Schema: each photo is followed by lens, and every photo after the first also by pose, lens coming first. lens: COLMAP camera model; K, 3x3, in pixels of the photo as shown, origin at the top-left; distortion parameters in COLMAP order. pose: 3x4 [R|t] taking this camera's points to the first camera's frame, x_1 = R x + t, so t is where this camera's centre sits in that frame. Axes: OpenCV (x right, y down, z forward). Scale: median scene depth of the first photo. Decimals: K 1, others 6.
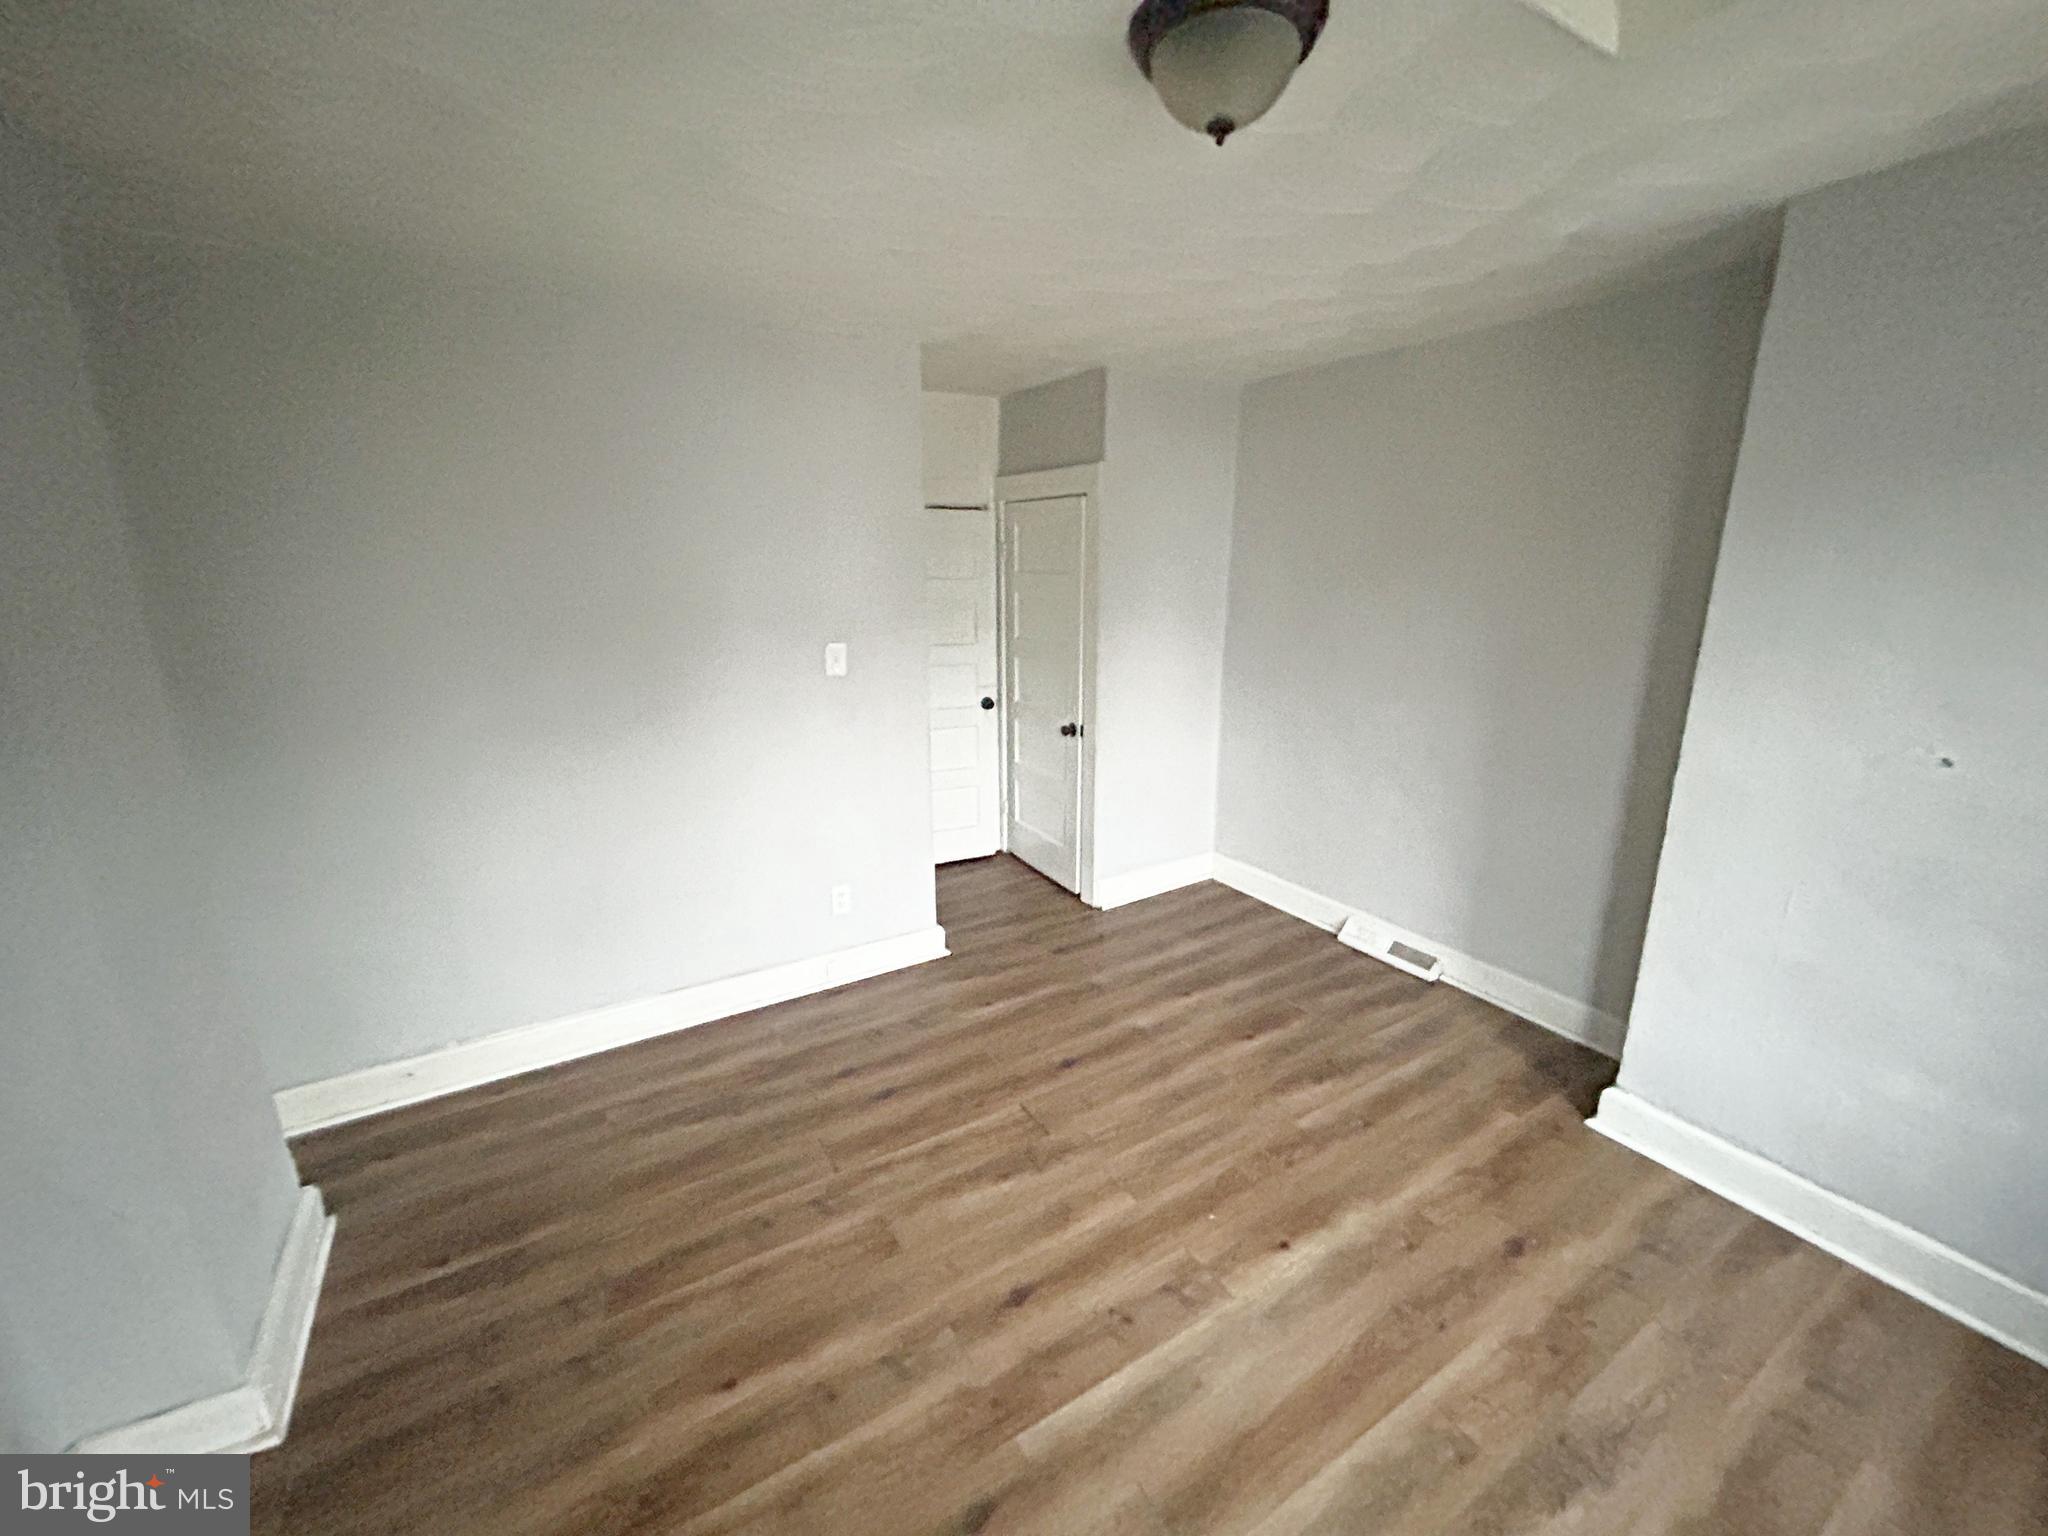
lens RADIAL K [[830.0, 0, 1024.0], [0, 830.0, 768.0], [0, 0, 1]] dist [-0.001146, -0.000144]
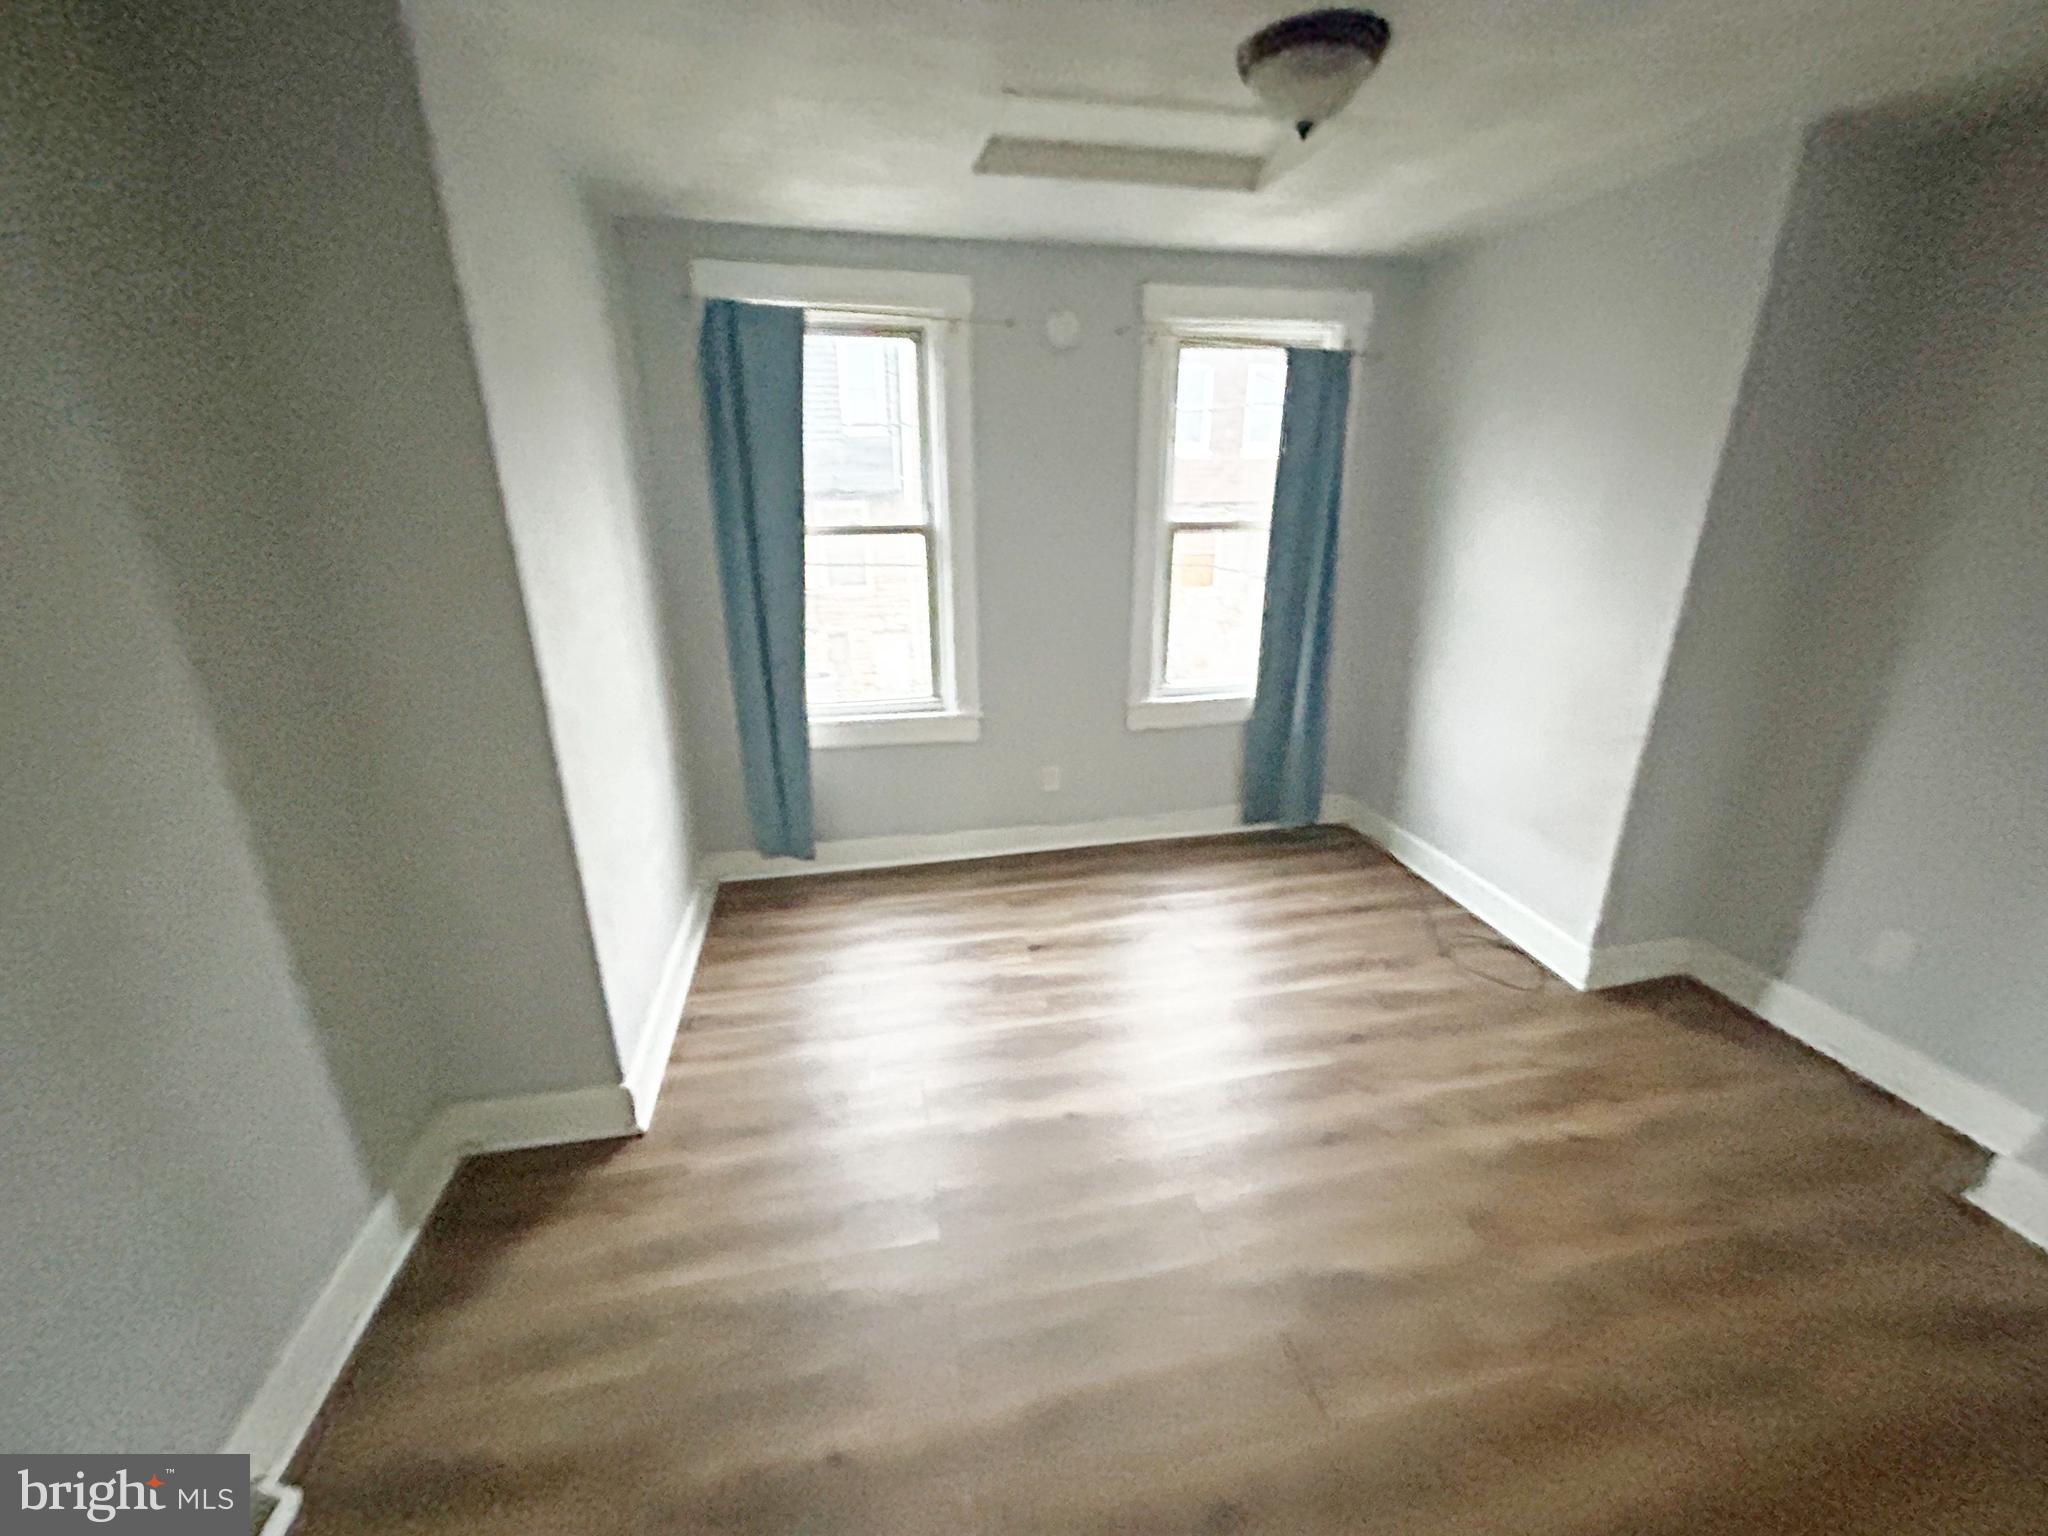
lens RADIAL K [[830.5, 0, 1017.4], [0, 830.5, 757.0], [0, 0, 1]] dist [-0.001106, -0.000073]
pose [[-0.940337, -0.106526, 0.323138, 0.082269], [0.089910, 0.838168, 0.537951, -0.420856], [-0.328150, 0.534908, -0.778583, 1.666248]]
